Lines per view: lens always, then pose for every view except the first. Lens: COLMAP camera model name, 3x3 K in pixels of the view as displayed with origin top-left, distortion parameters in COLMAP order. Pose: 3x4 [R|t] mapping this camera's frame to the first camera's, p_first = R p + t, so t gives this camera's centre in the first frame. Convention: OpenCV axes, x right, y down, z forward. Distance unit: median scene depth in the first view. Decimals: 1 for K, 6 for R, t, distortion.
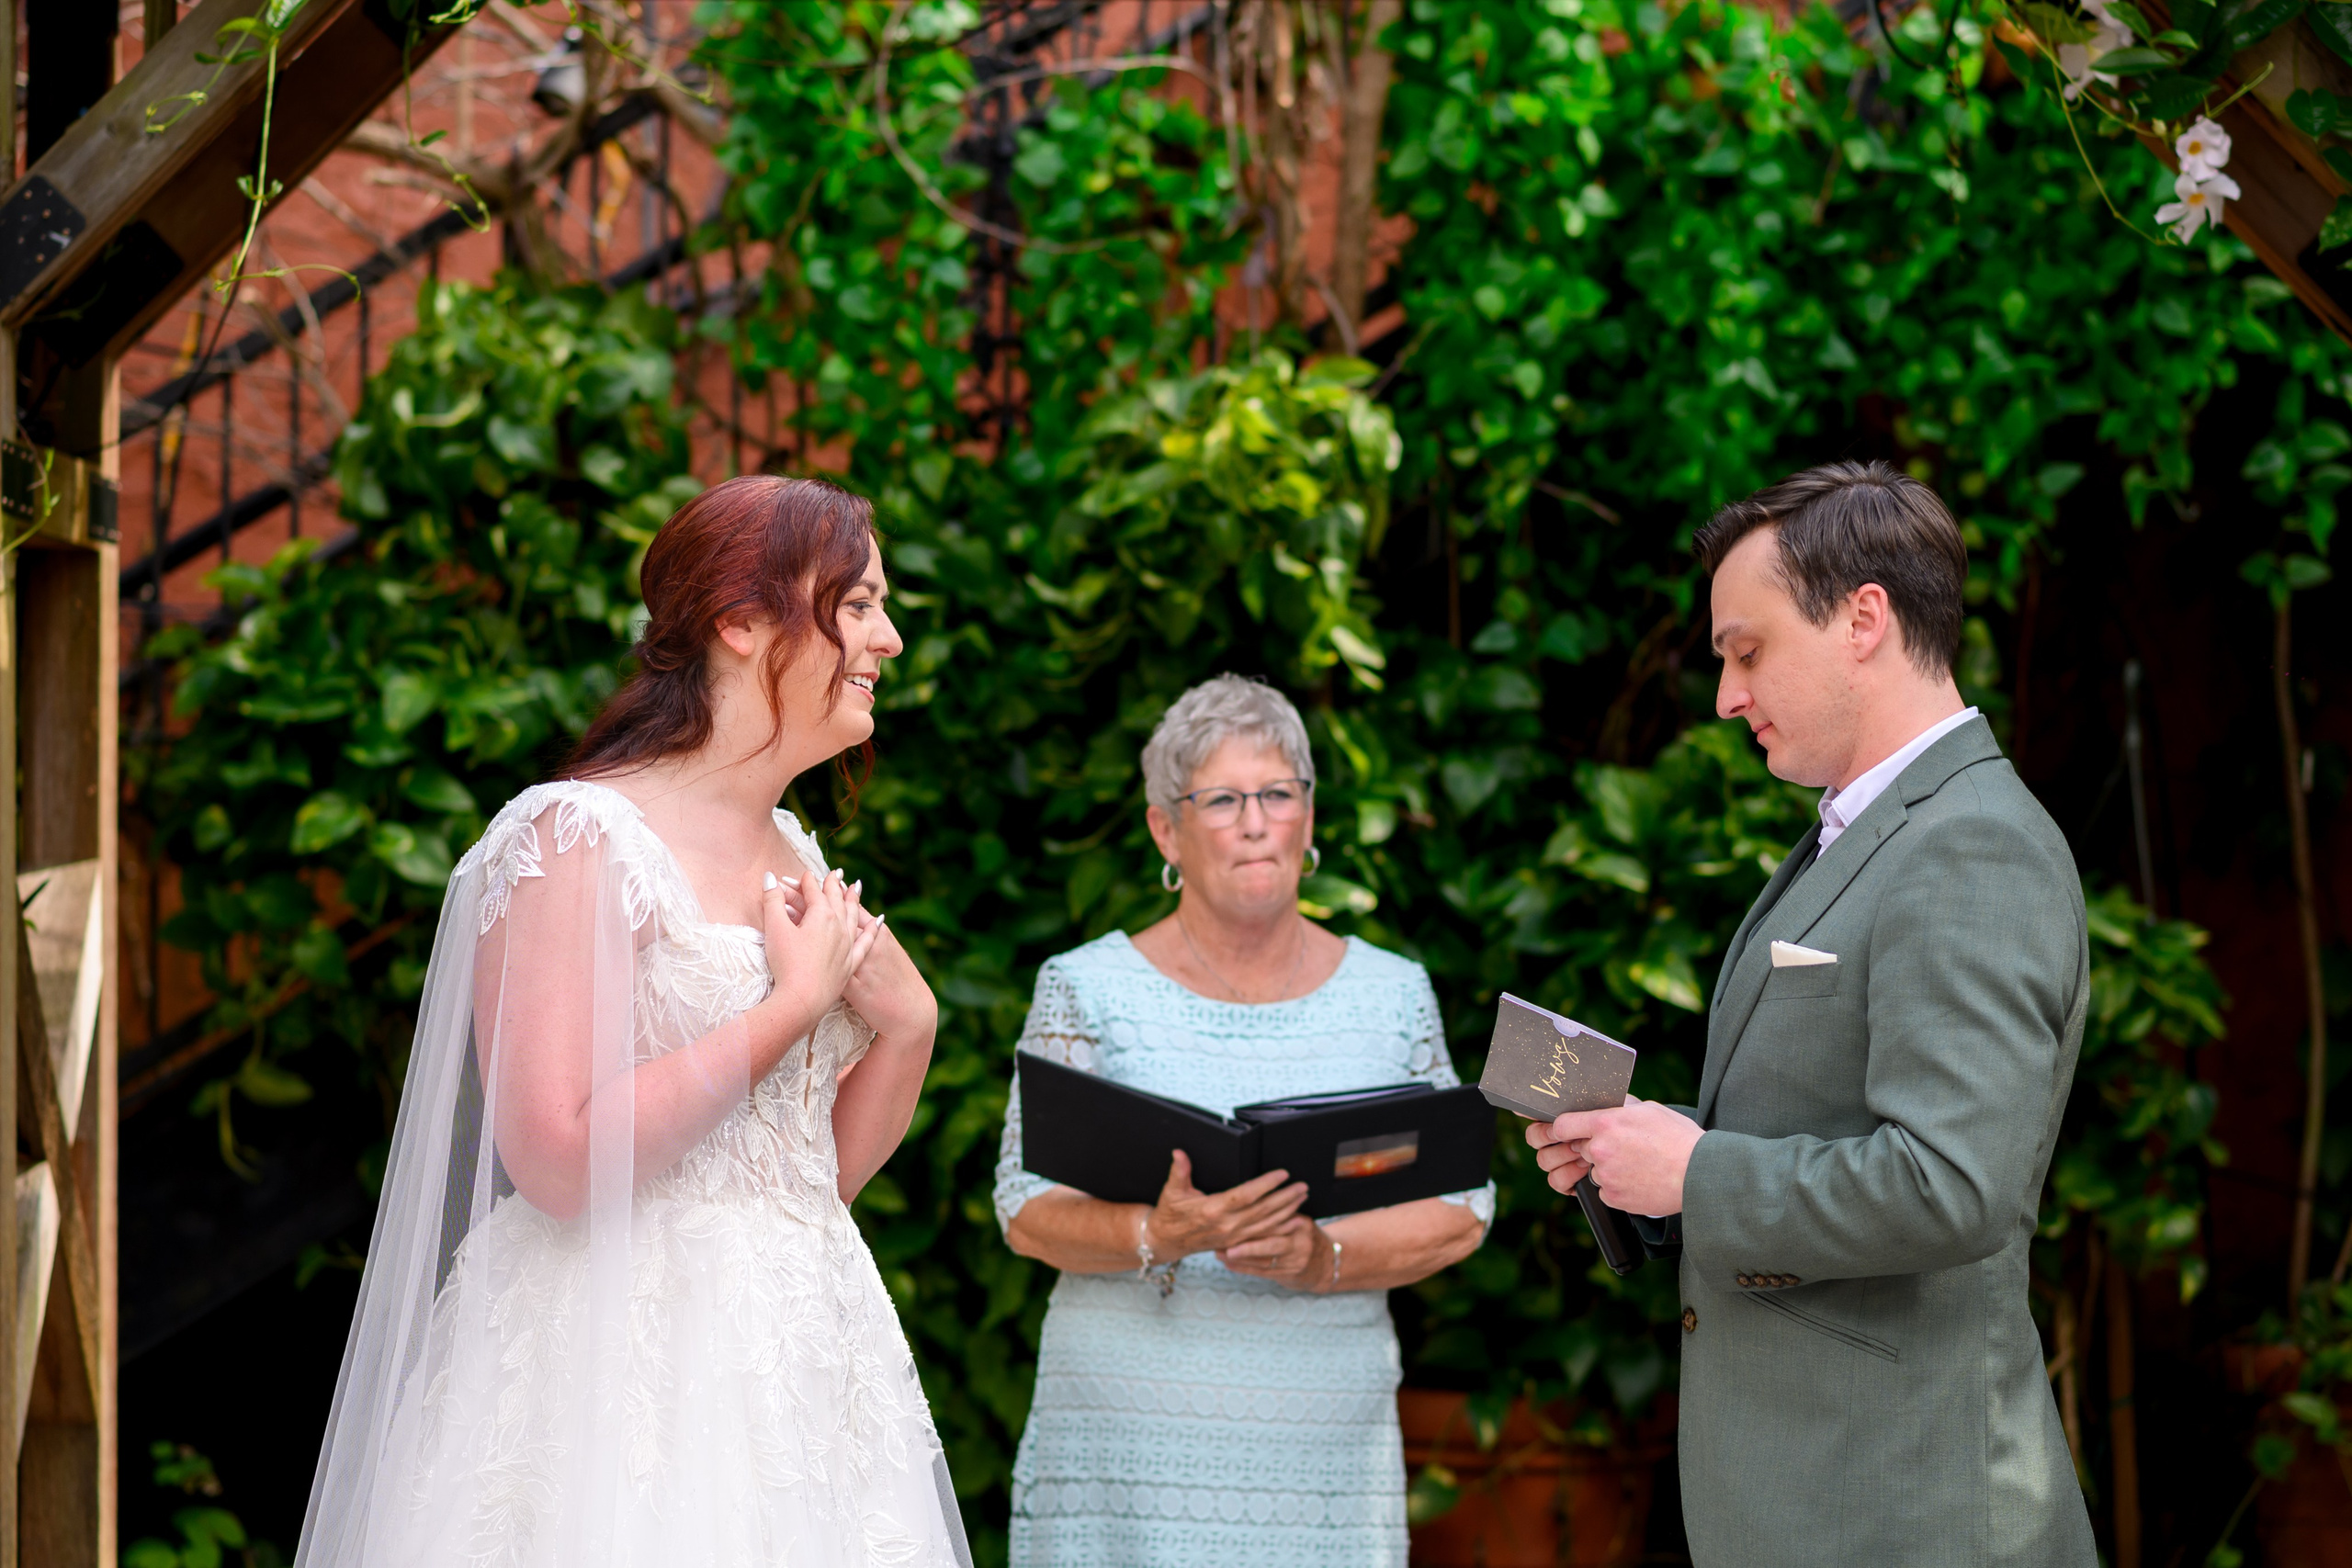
lens RADIAL K [[6151.4, 0, 1159.4], [0, 6151.4, 790.4], [0, 0, 1]] dist [-0.007421, 0.000000]
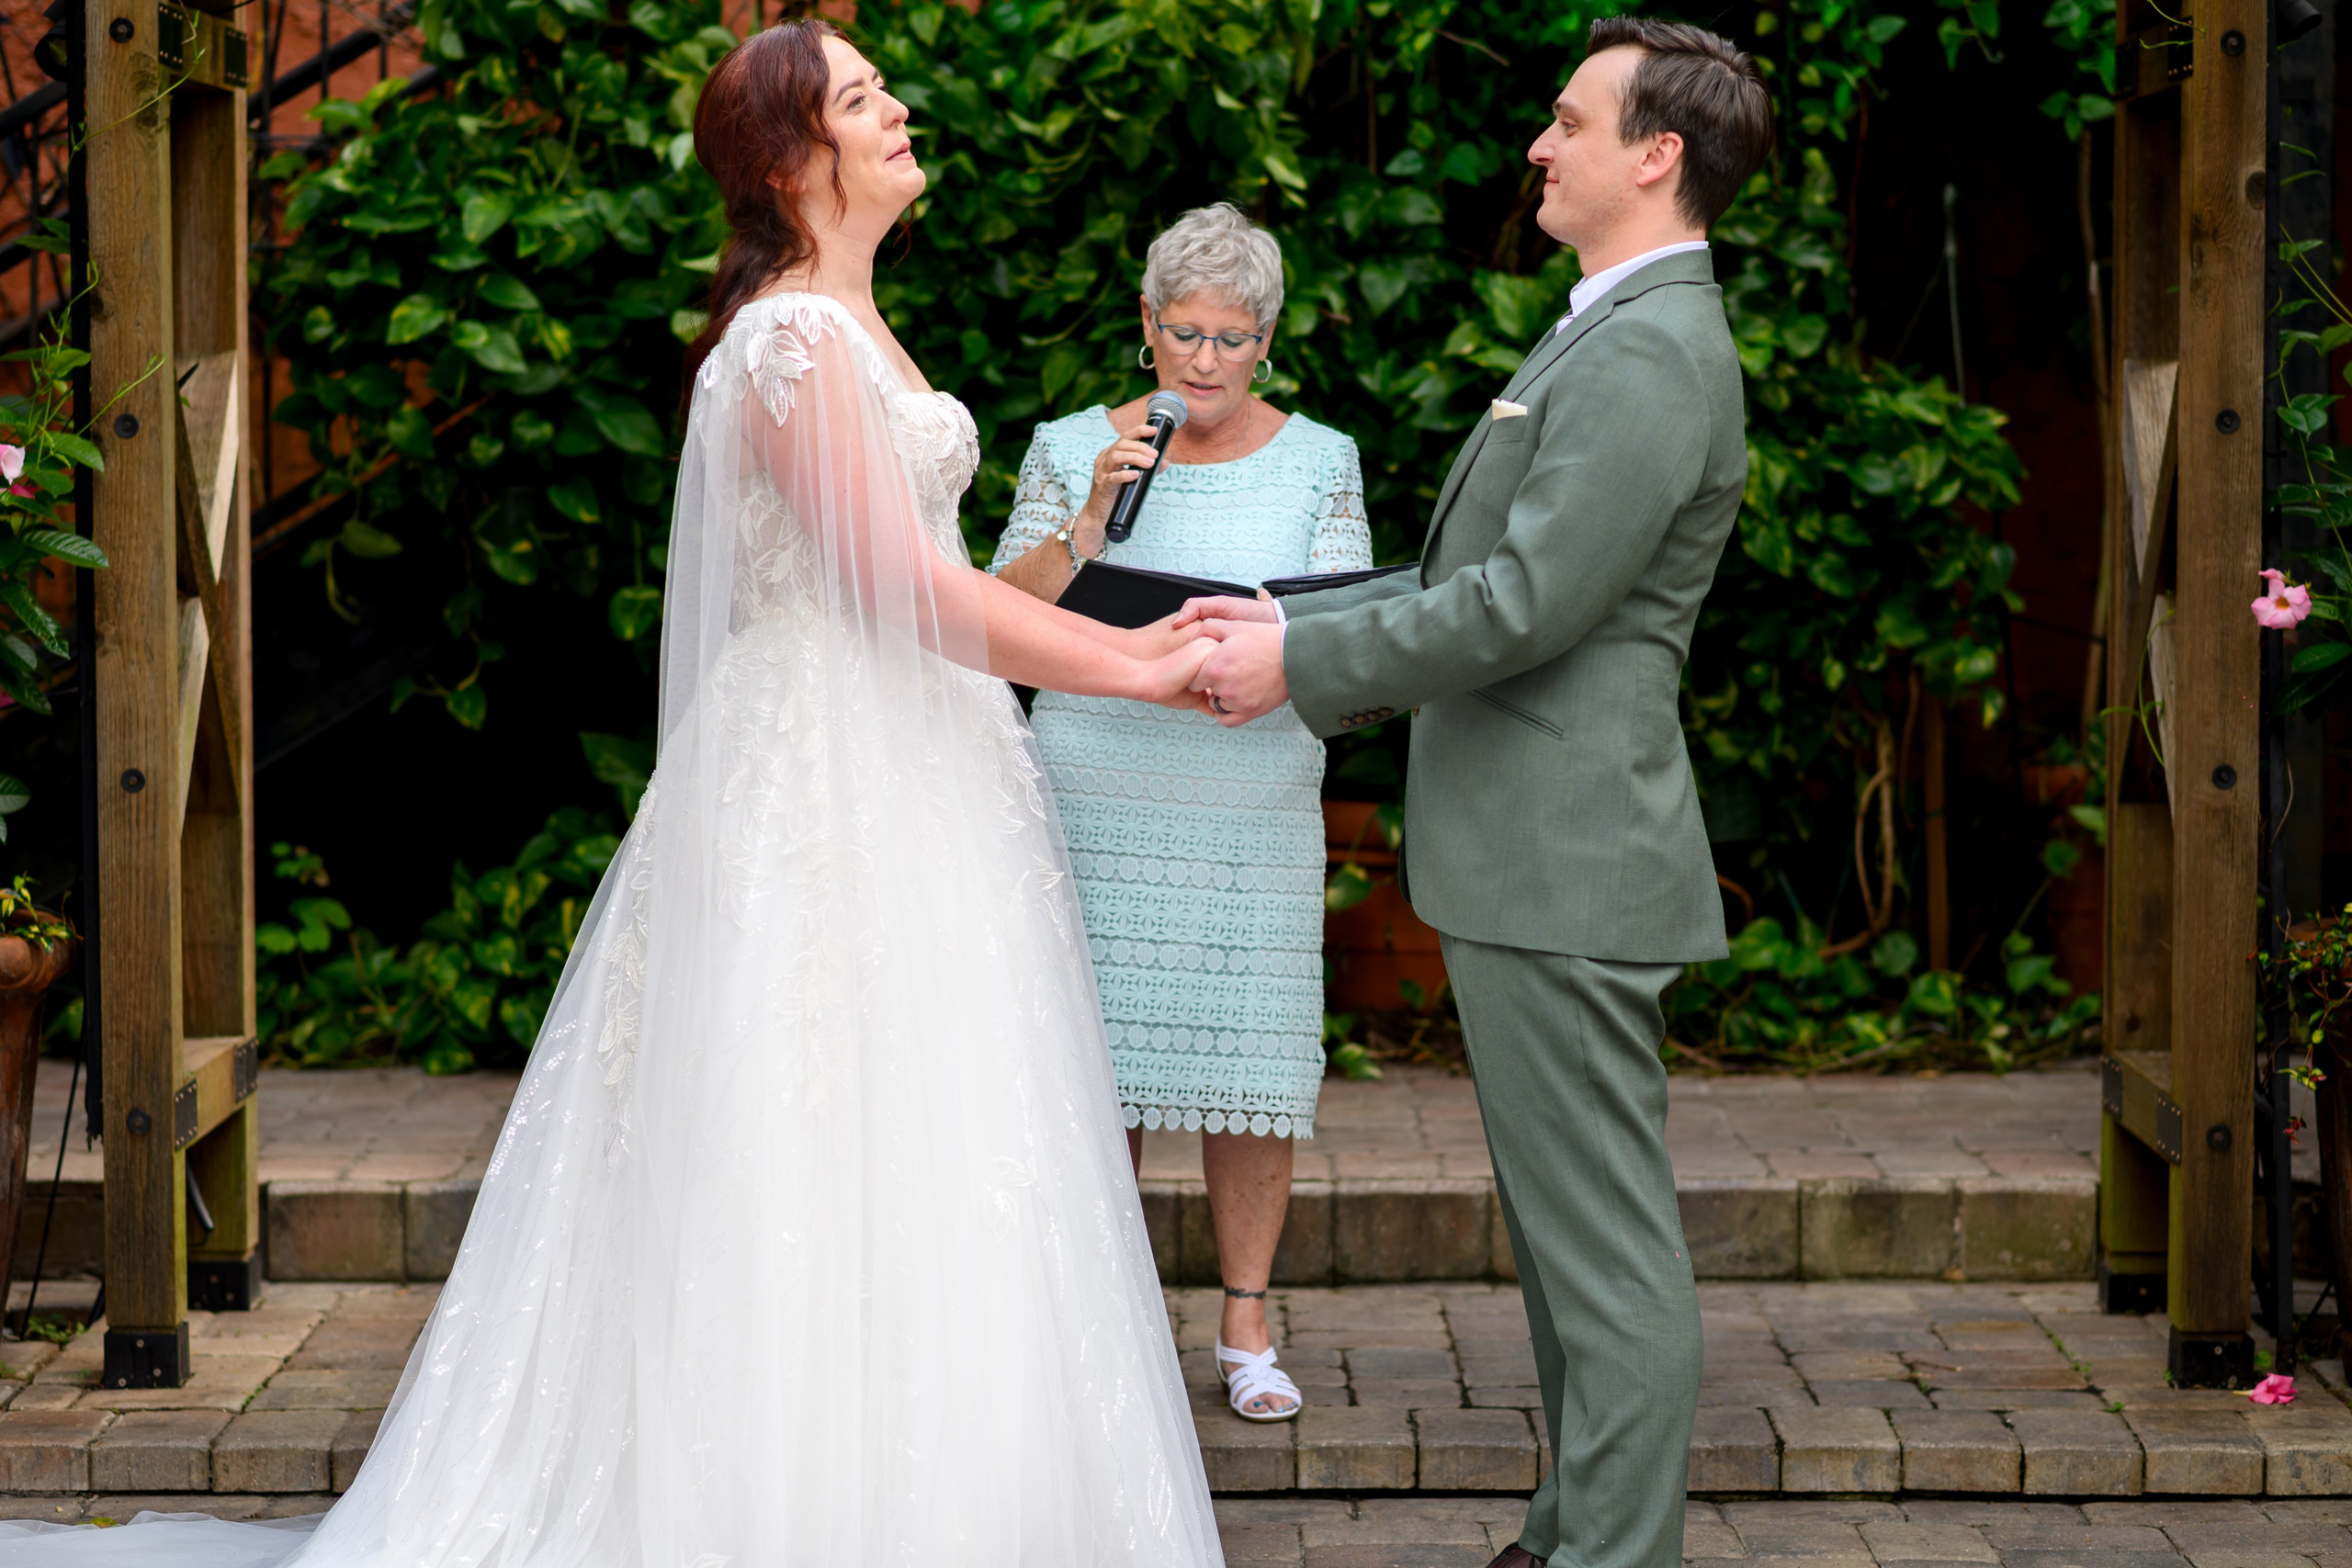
lens RADIAL K [[6151.4, 0, 1197.5], [0, 6151.4, 786.1], [0, 0, 1]] dist [-0.007421, 0.000000]
pose [[0.999999, 0.001506, 0.000286, 0.014783], [-0.001524, 0.996686, 0.081332, -0.001718], [-0.000163, -0.081333, 0.996687, -0.184250]]
